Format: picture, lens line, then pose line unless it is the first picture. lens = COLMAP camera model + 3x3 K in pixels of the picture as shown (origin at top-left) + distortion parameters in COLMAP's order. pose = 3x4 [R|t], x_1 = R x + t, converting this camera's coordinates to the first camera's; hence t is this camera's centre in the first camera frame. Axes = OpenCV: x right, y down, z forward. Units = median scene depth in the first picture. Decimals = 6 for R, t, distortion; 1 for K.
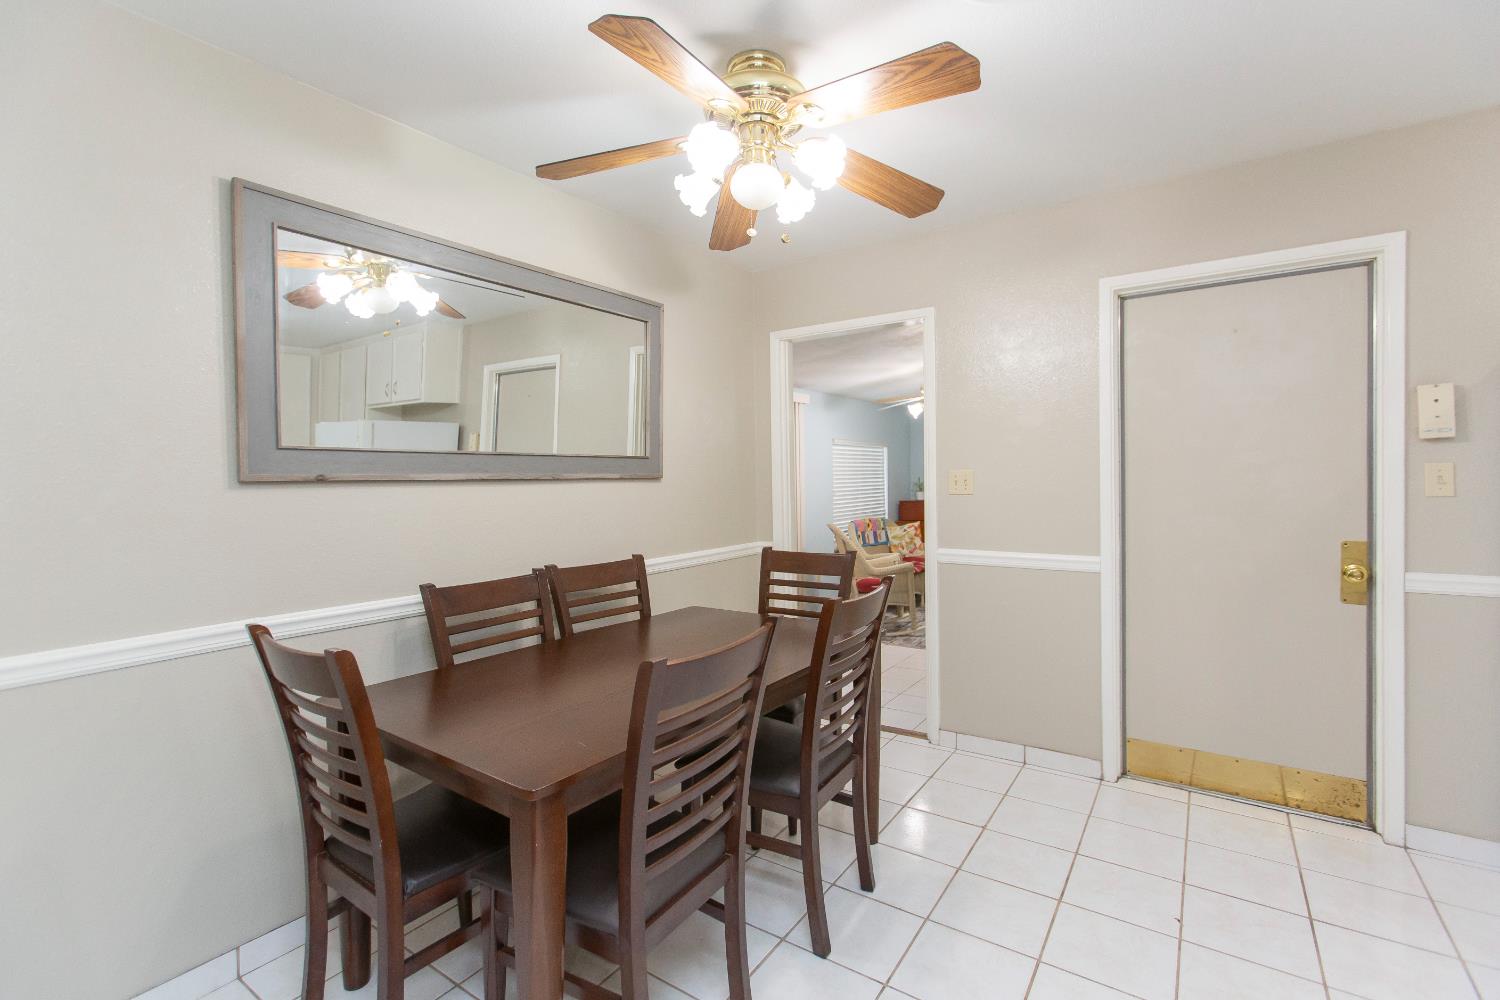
lens RADIAL K [[675.1, 0, 740.3], [0, 675.1, 495.7], [0, 0, 1]] dist [-0.003252, 0.001652]
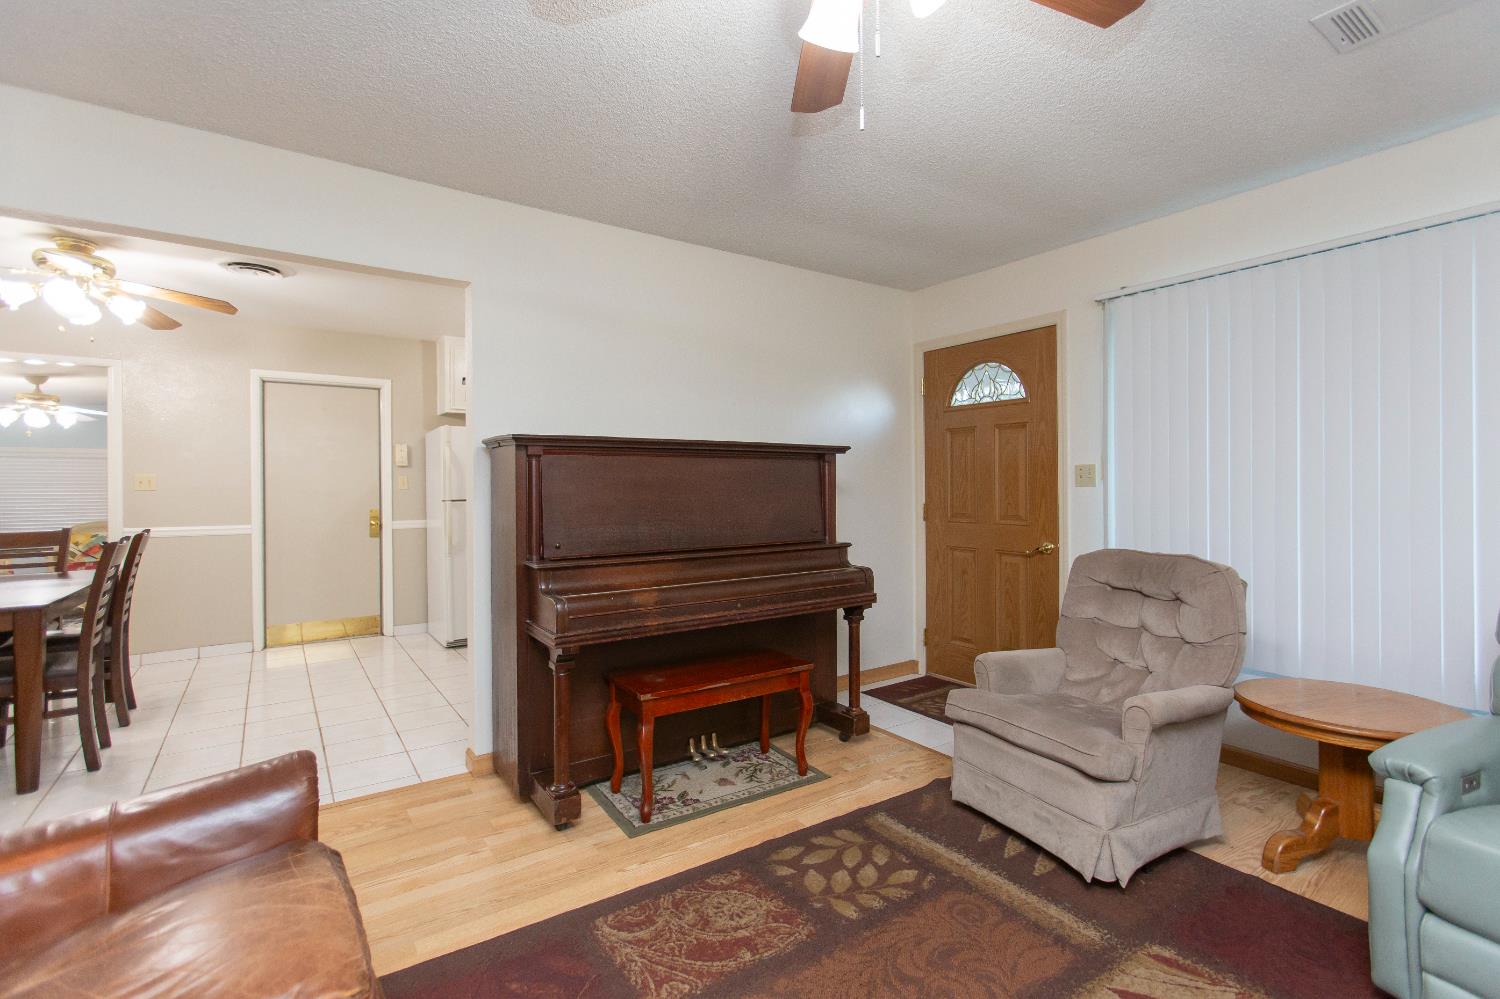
lens RADIAL K [[675.1, 0, 756.5], [0, 675.1, 488.4], [0, 0, 1]] dist [-0.003252, 0.001652]
pose [[0.337405, 0.009658, 0.941310, -0.718805], [0.019996, 0.999648, -0.017424, 0.054667], [-0.941147, 0.024702, 0.337093, -0.886260]]
